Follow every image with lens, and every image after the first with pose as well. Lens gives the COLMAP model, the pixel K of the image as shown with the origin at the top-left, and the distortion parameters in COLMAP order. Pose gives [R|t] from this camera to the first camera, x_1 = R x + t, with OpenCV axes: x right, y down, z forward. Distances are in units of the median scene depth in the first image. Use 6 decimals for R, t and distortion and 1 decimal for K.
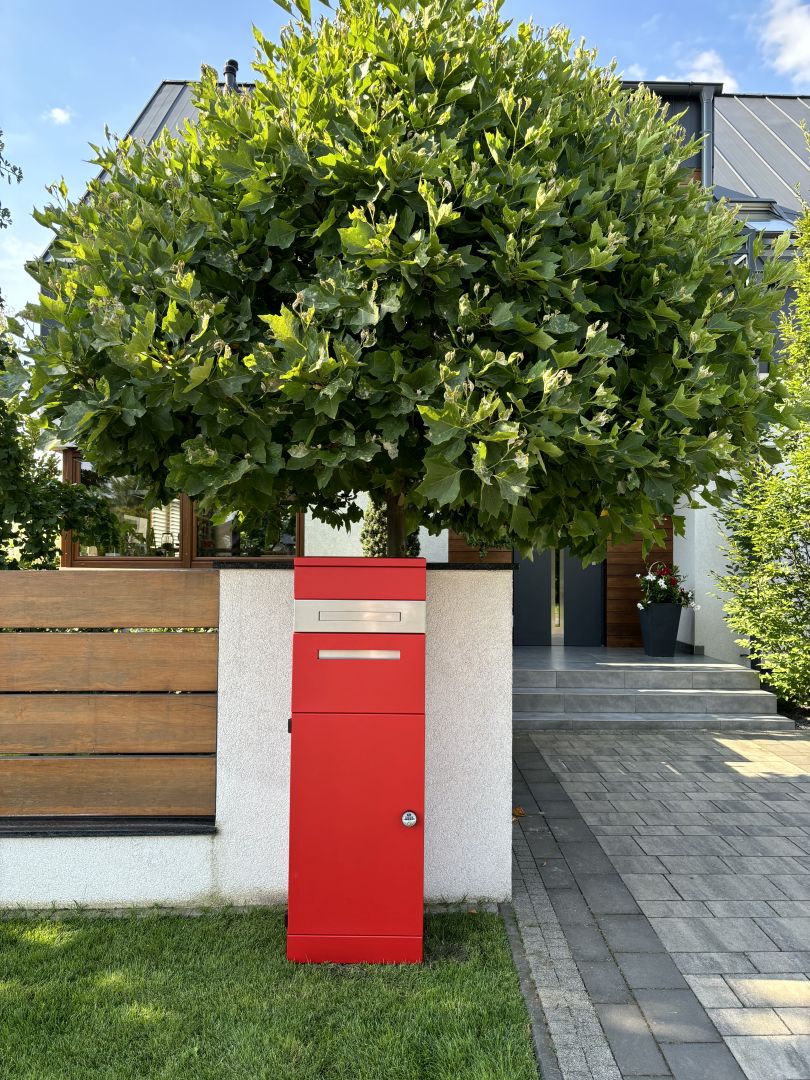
lens RADIAL K [[811.6, 0, 411.4], [0, 811.6, 539.6], [0, 0, 1]] dist [0.056948, -0.044774]
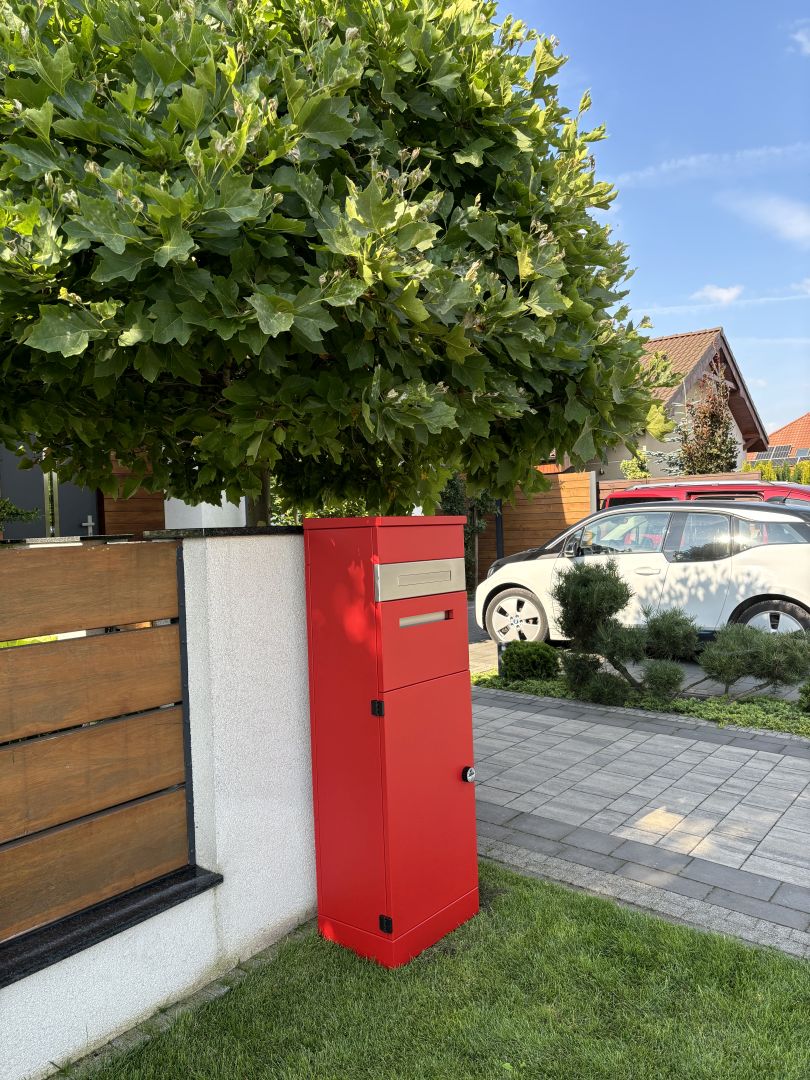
lens RADIAL K [[811.6, 0, 409.4], [0, 811.6, 541.1], [0, 0, 1]] dist [0.056948, -0.044774]
pose [[0.626963, -0.042393, 0.777895, -0.710157], [0.021095, 0.999076, 0.037444, 0.015476], [-0.778764, -0.007066, 0.627278, 0.380118]]
